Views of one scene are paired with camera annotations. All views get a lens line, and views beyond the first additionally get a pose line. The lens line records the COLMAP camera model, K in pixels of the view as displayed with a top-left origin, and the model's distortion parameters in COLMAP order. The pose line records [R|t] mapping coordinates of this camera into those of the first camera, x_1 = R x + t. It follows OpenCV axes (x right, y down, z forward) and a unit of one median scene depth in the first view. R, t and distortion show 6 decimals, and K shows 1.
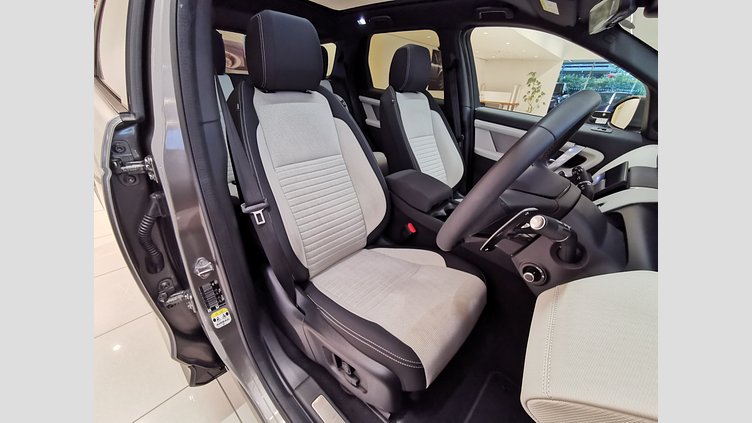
lens RADIAL K [[256.9, 0, 362.9], [0, 256.9, 211.5], [0, 0, 1]] dist [0.000808, 0.000077]
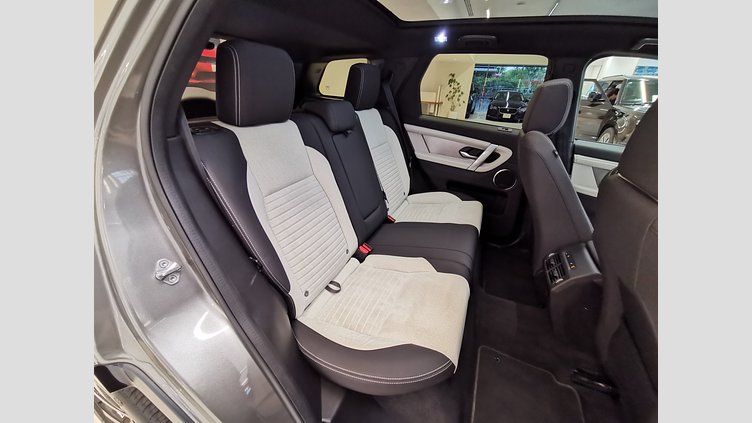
lens RADIAL K [[256.9, 0, 362.9], [0, 256.9, 211.5], [0, 0, 1]] dist [0.000808, 0.000077]
pose [[0.951296, -0.142612, 0.273309, -0.099523], [0.139528, 0.989739, 0.030793, -0.053680], [-0.274896, 0.008842, 0.961433, 0.062331]]
